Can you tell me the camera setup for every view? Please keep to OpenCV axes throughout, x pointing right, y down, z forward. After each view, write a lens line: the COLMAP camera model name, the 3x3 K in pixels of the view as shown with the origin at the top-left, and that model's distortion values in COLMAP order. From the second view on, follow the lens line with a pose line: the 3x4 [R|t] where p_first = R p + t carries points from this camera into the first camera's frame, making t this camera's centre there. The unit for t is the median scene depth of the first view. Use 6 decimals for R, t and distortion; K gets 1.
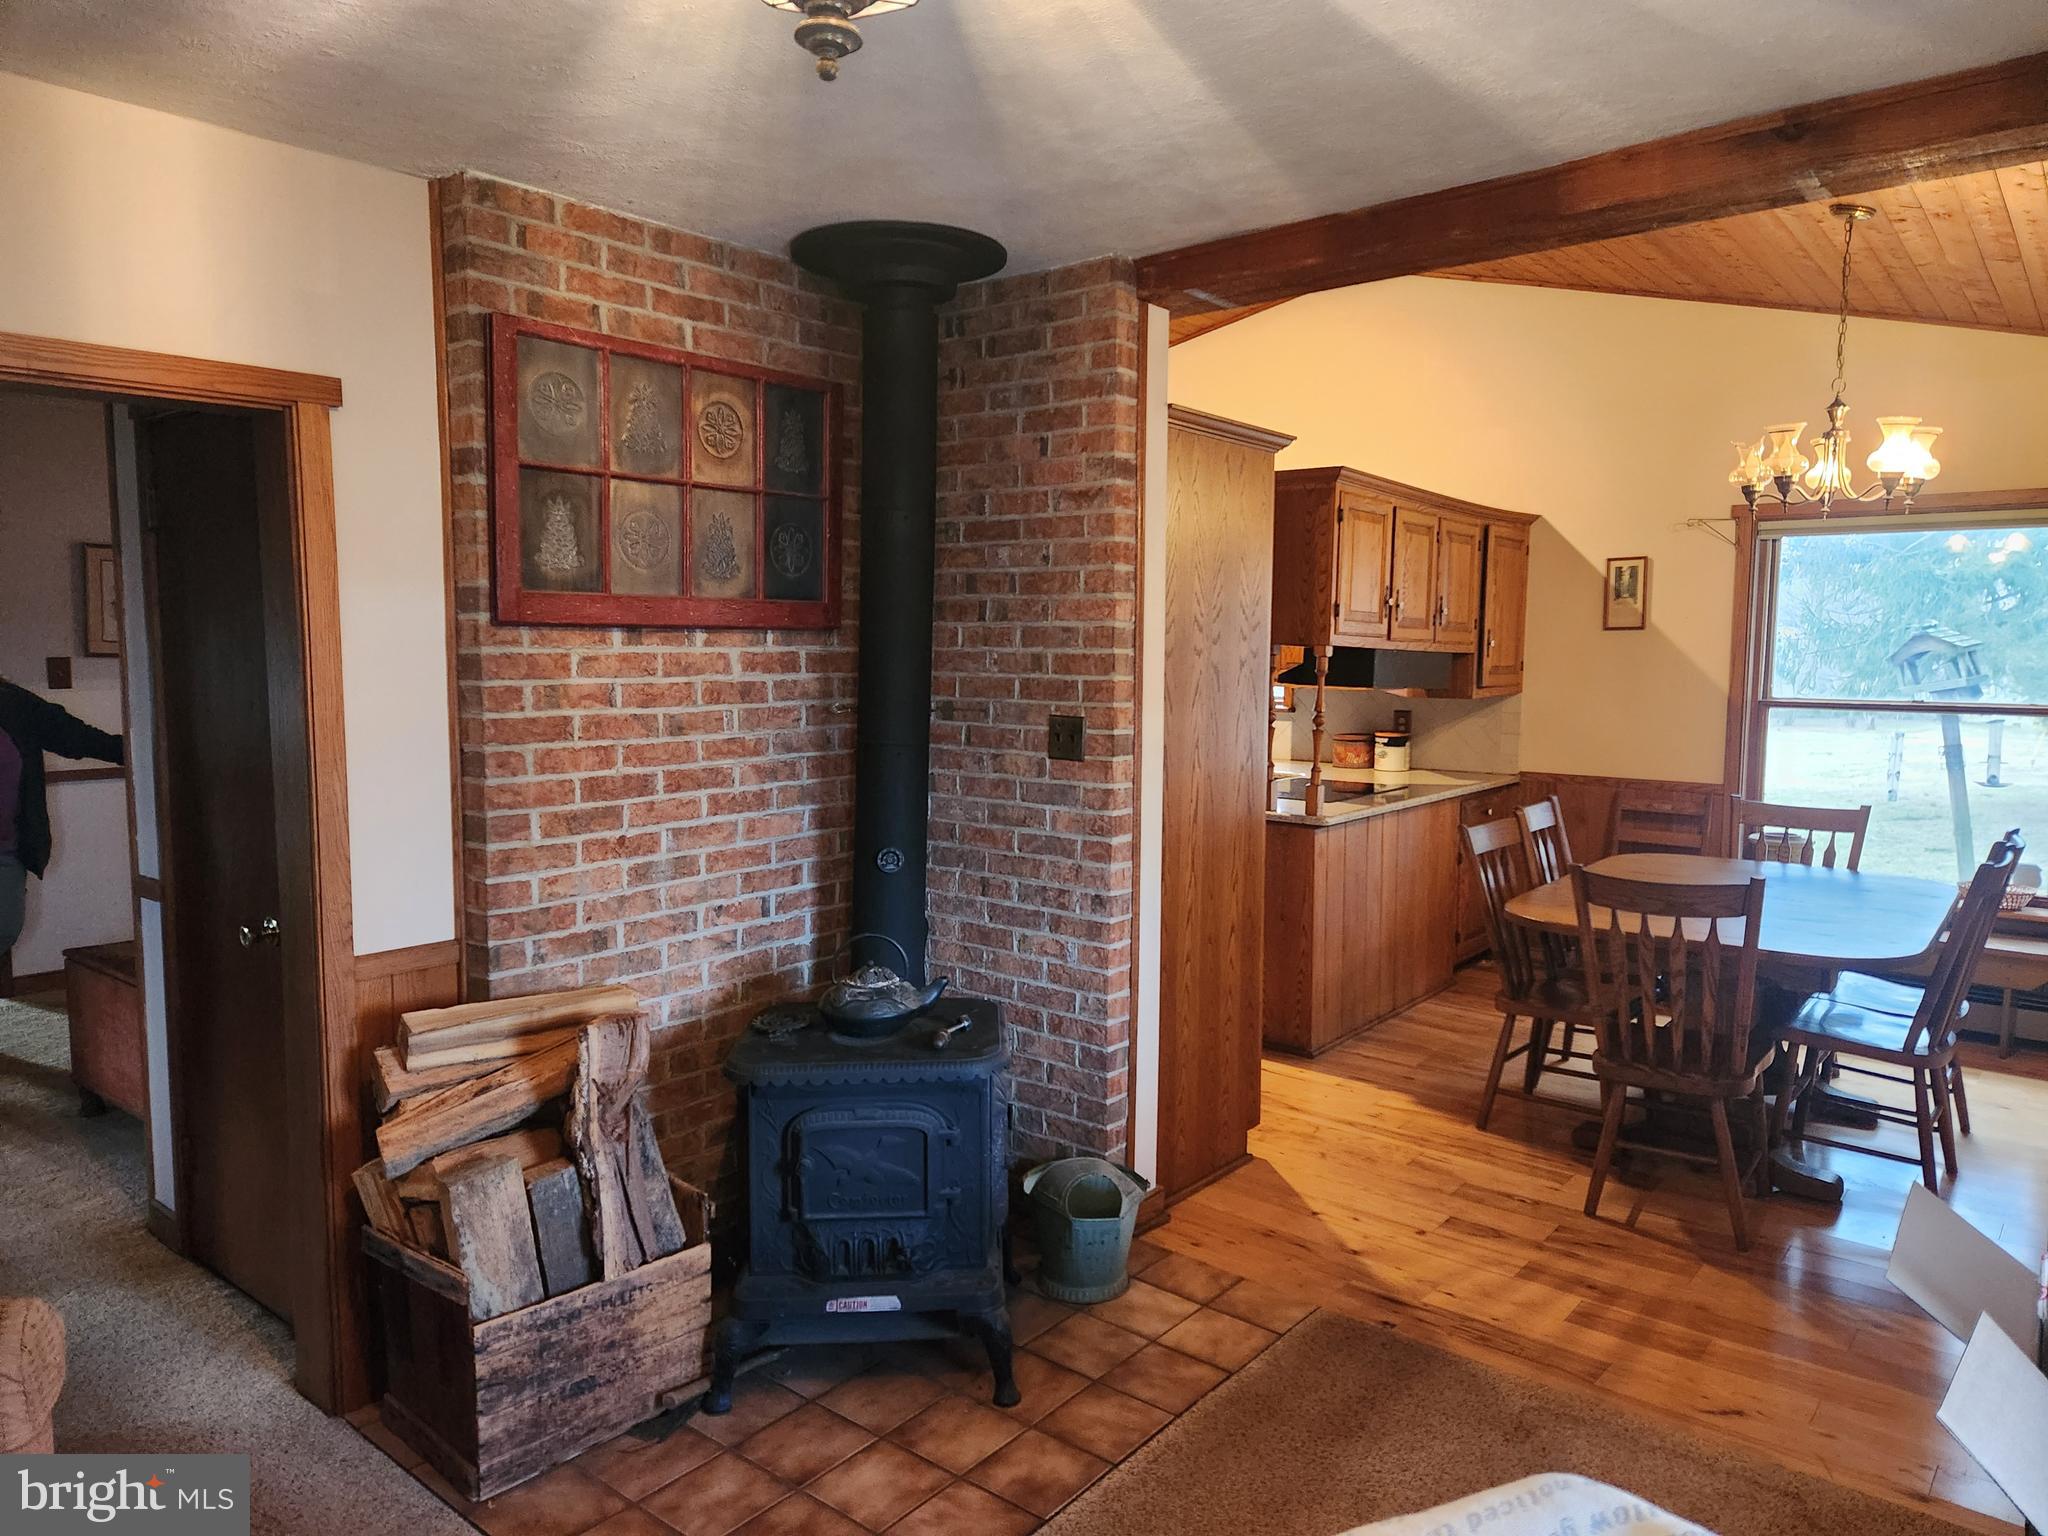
lens RADIAL K [[1371.5, 0, 1034.6], [0, 1371.5, 762.2], [0, 0, 1]] dist [0.060308, -0.049408]
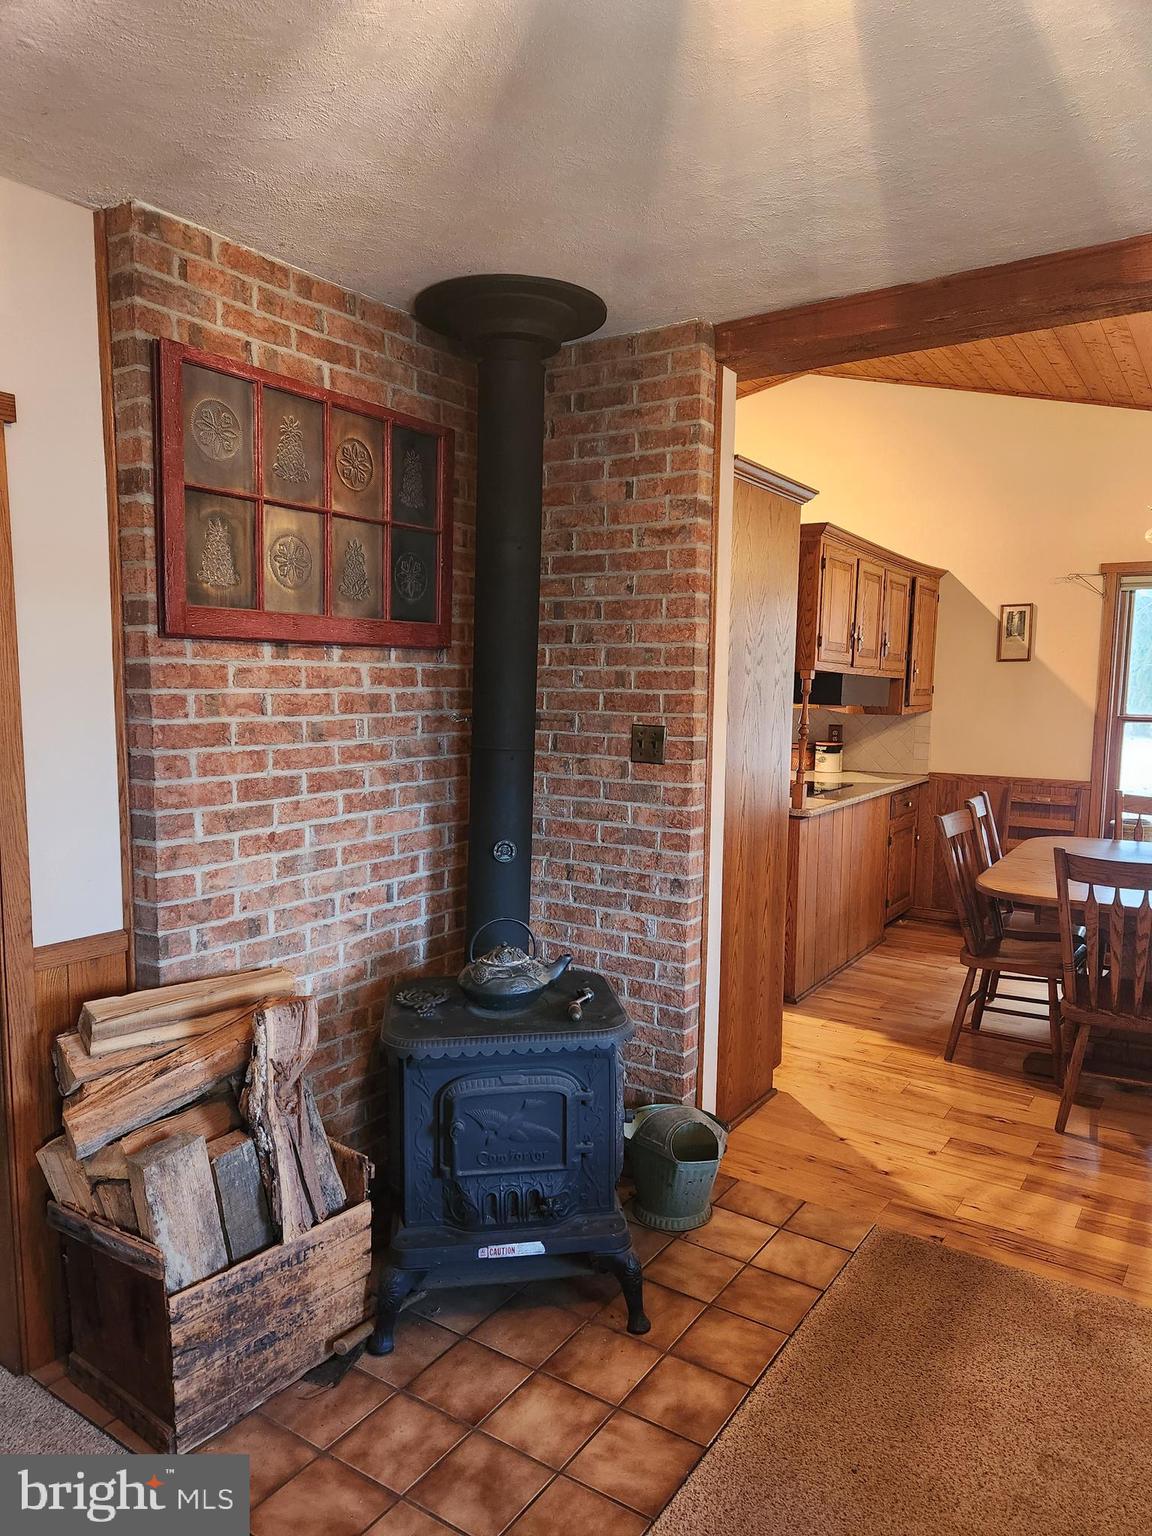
lens RADIAL K [[1028.6, 0, 570.9], [0, 1028.6, 795.1], [0, 0, 1]] dist [0.060308, -0.049408]
pose [[0.995800, -0.005850, 0.091372, -0.121715], [0.003444, 0.999644, 0.026467, 0.002161], [-0.091494, -0.026041, 0.995465, 0.137520]]
